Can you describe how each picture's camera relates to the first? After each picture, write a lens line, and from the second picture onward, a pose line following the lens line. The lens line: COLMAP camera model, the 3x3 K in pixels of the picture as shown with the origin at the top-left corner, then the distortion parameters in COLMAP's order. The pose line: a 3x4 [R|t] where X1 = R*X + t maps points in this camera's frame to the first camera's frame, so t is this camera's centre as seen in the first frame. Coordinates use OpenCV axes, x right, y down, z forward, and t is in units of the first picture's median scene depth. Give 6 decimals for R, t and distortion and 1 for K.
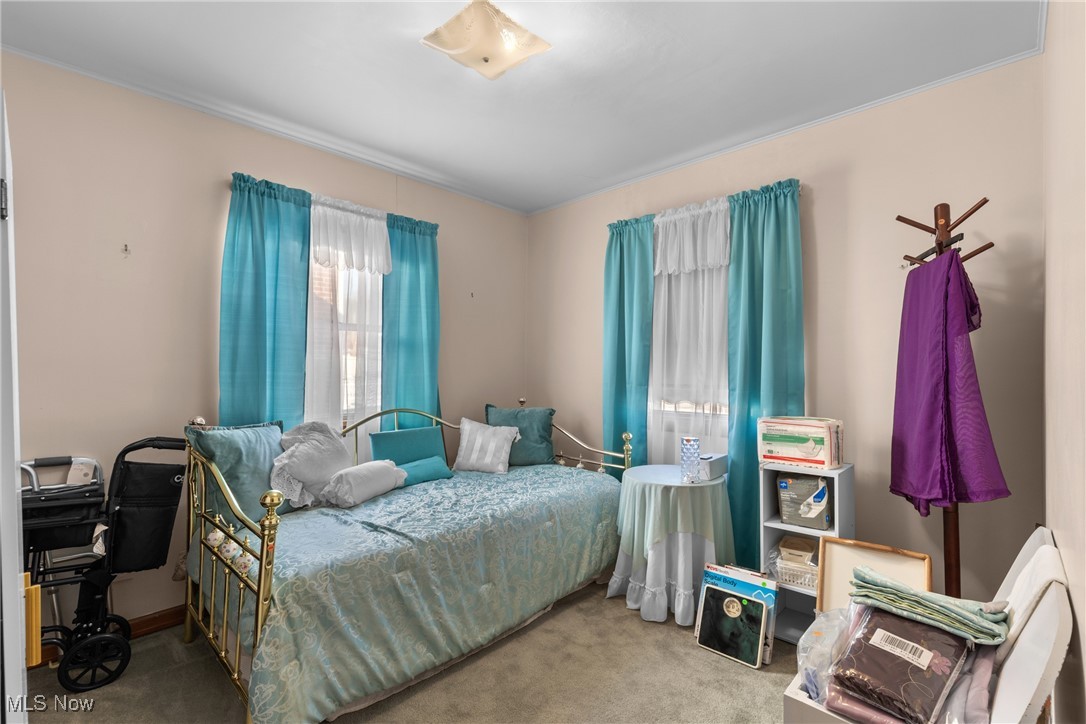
lens RADIAL K [[483.6, 0, 546.0], [0, 483.6, 369.5], [0, 0, 1]] dist [0.004102, -0.000020]
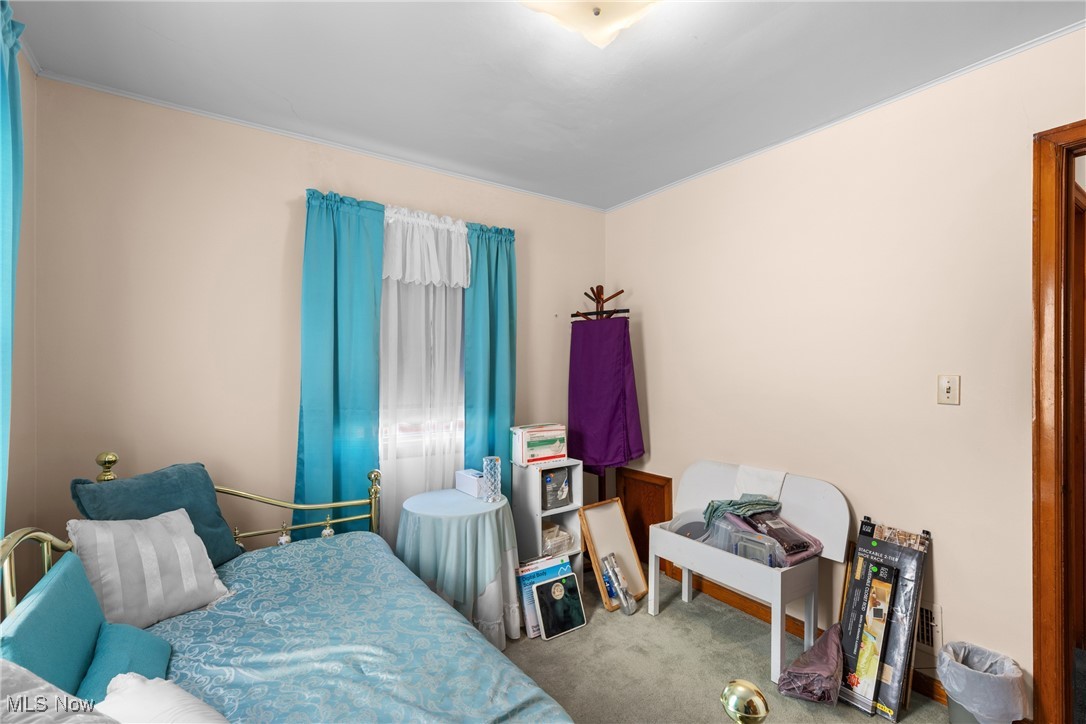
lens RADIAL K [[483.6, 0, 546.0], [0, 483.6, 369.5], [0, 0, 1]] dist [0.004102, -0.000020]
pose [[0.199071, 0.004855, 0.979973, -0.745901], [0.001009, 0.999986, -0.005159, -0.041303], [-0.979984, 0.002016, 0.199064, 0.756015]]
